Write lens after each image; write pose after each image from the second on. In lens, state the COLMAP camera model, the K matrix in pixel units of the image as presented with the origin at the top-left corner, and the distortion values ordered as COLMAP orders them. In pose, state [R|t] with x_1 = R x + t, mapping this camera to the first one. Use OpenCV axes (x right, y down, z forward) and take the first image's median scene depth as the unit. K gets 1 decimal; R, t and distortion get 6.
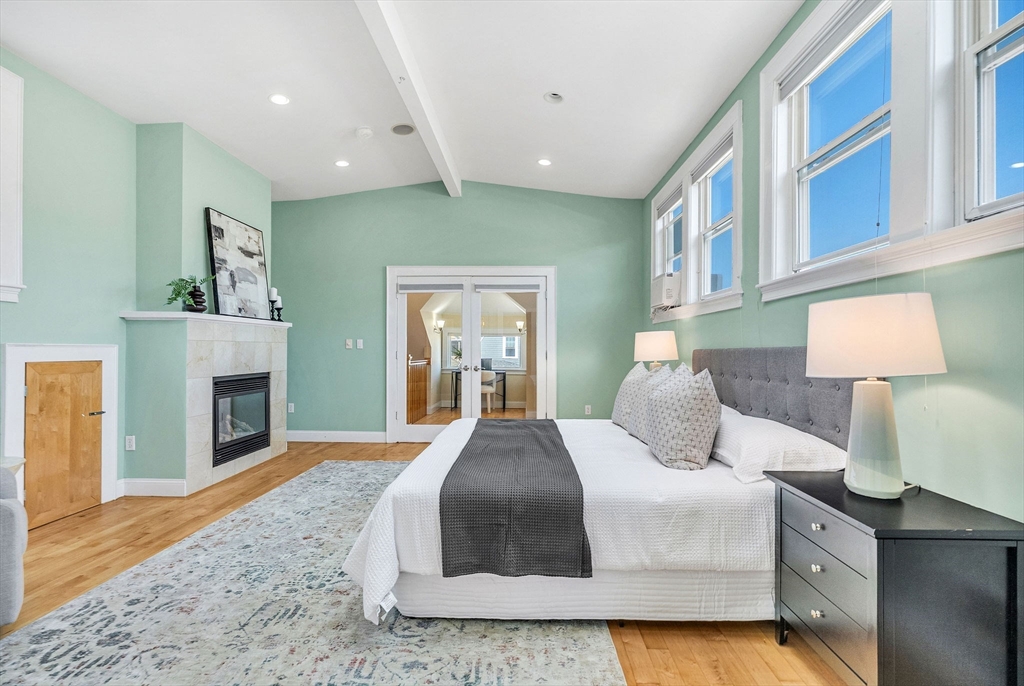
lens RADIAL K [[482.6, 0, 517.0], [0, 482.6, 355.5], [0, 0, 1]] dist [-0.000543, -0.000011]
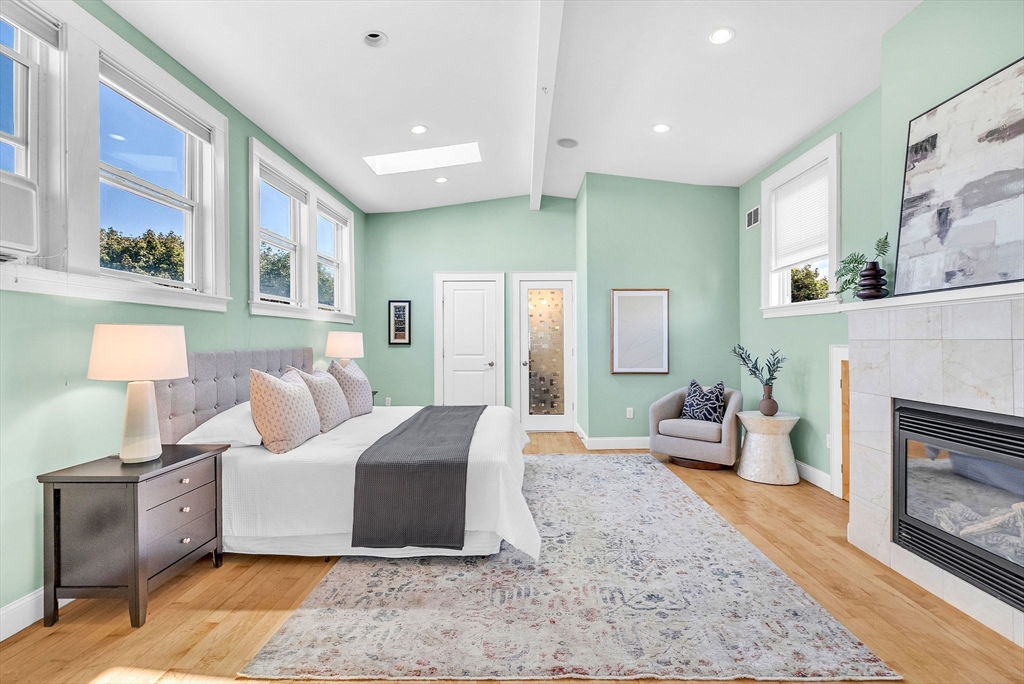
lens RADIAL K [[454.3, 0, 514.9], [0, 454.3, 338.2], [0, 0, 1]] dist [-0.008737, 0.000874]
pose [[-0.999997, -0.000082, 0.002255, -0.137876], [-0.000084, 1.000000, -0.000848, -0.031708], [-0.002255, -0.000848, -0.999997, 1.554789]]
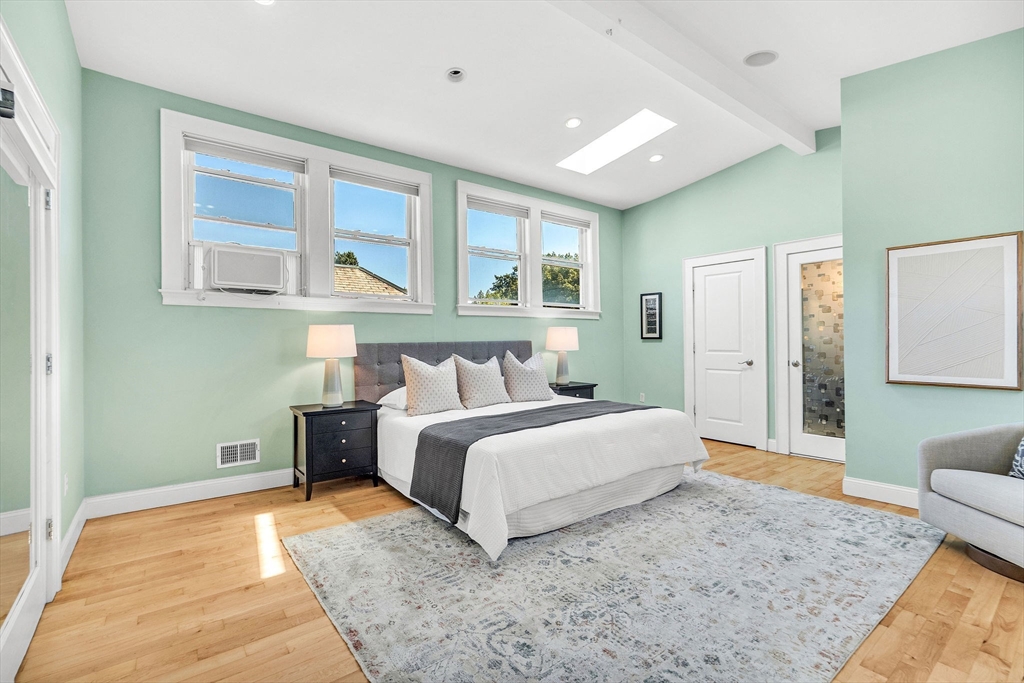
lens RADIAL K [[453.6, 0, 509.6], [0, 453.6, 340.3], [0, 0, 1]] dist [-0.002847, -0.000071]
pose [[-0.624656, 0.001786, 0.780898, -0.603485], [0.009050, 0.999947, 0.004952, -0.019096], [-0.780848, 0.010160, -0.624639, 1.305765]]
